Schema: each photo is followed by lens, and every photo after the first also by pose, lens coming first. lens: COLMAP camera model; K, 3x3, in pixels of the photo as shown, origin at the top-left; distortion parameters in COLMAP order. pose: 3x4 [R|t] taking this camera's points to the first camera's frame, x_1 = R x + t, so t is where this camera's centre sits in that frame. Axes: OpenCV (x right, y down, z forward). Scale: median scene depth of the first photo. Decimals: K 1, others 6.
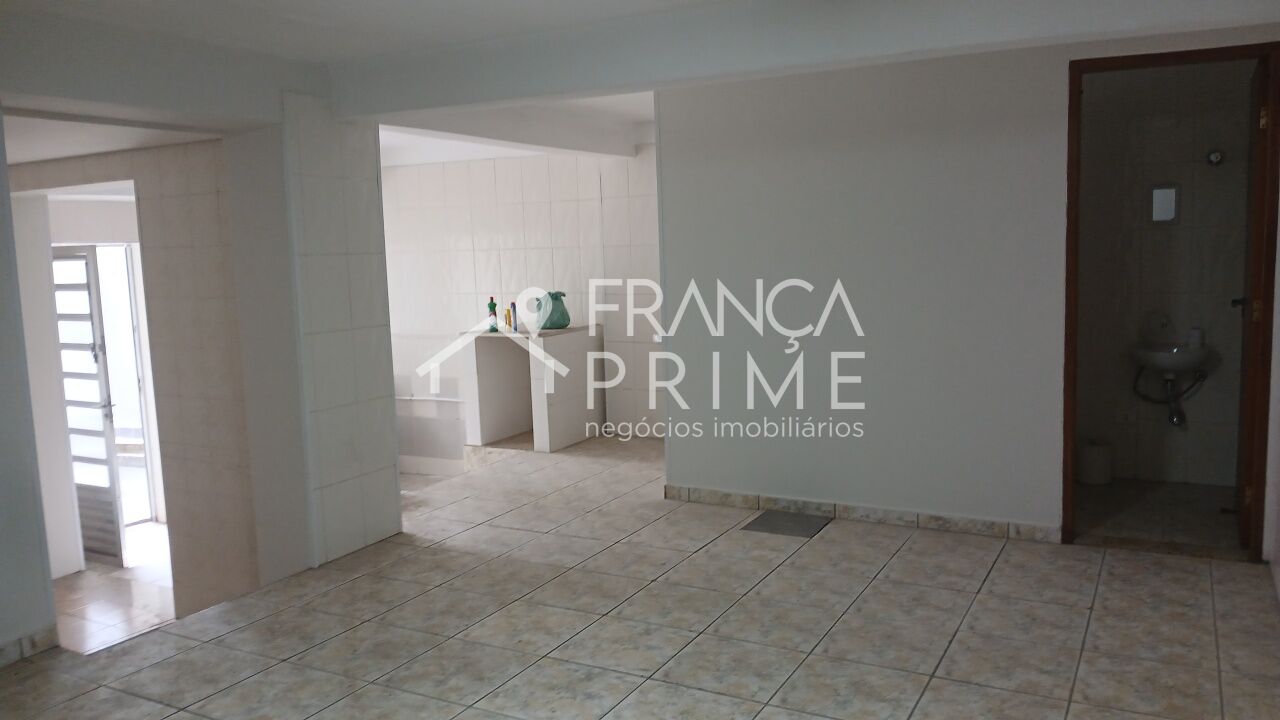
lens RADIAL K [[983.4, 0, 640.0], [0, 983.4, 360.0], [0, 0, 1]] dist [0.077387, -0.174634]
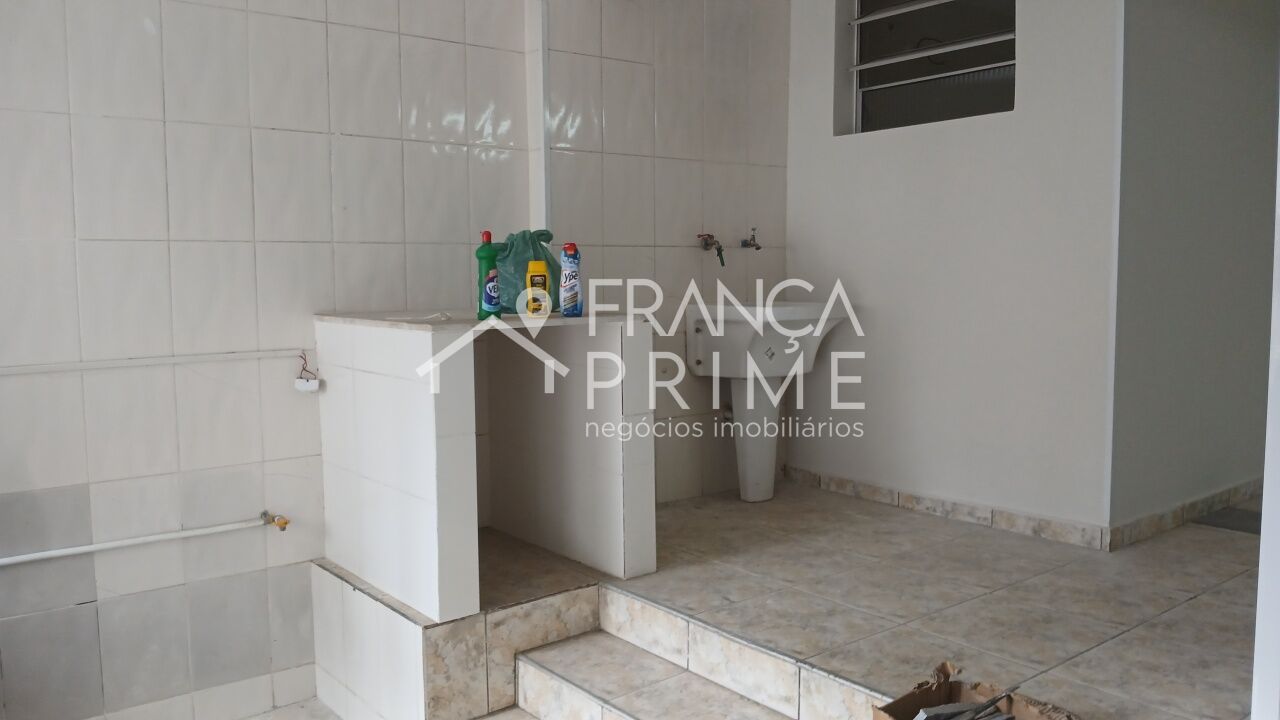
lens RADIAL K [[983.4, 0, 640.0], [0, 983.4, 360.0], [0, 0, 1]] dist [0.077387, -0.174634]
pose [[0.389587, -0.053264, 0.919448, -0.710642], [0.105885, 0.994297, 0.012734, -0.015260], [-0.914882, 0.092395, 0.393005, 1.131694]]
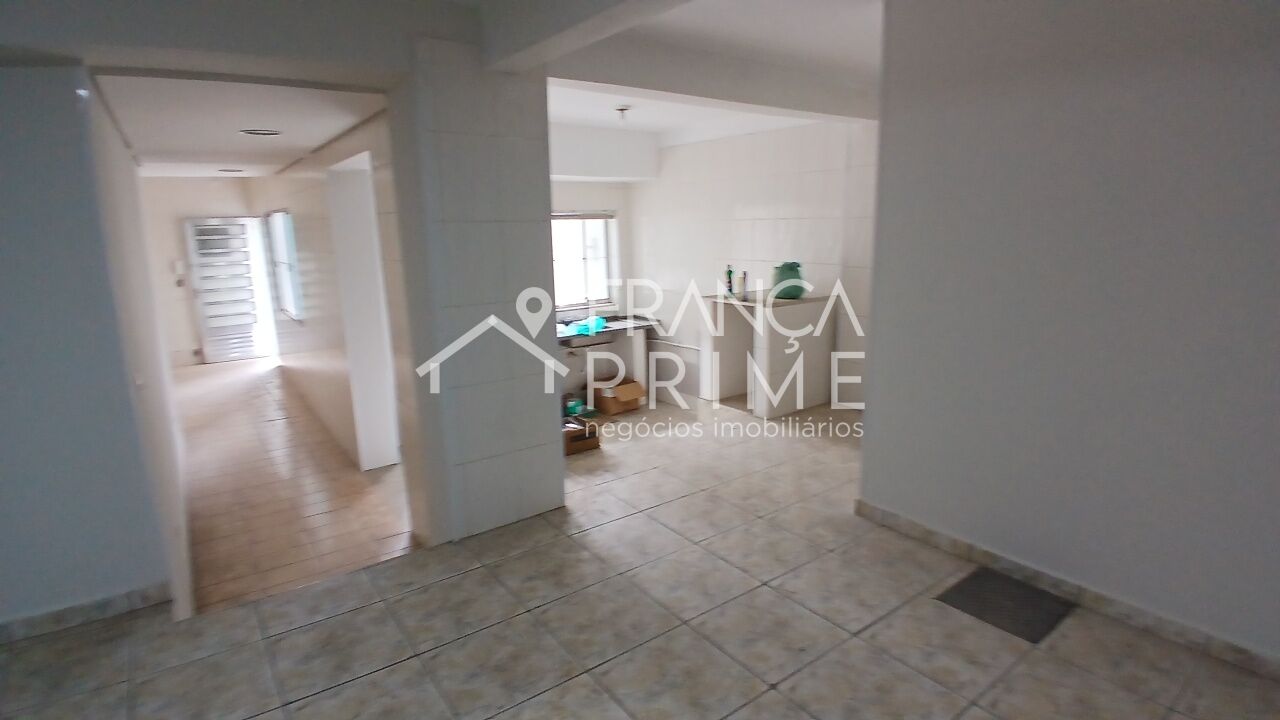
lens RADIAL K [[641.8, 0, 633.7], [0, 641.8, 359.1], [0, 0, 1]] dist [-0.000267, -0.047177]
pose [[0.902410, 0.103670, -0.418222, 0.078417], [-0.060448, 0.991485, 0.115341, -0.053003], [0.426618, -0.078804, 0.900992, 0.469632]]
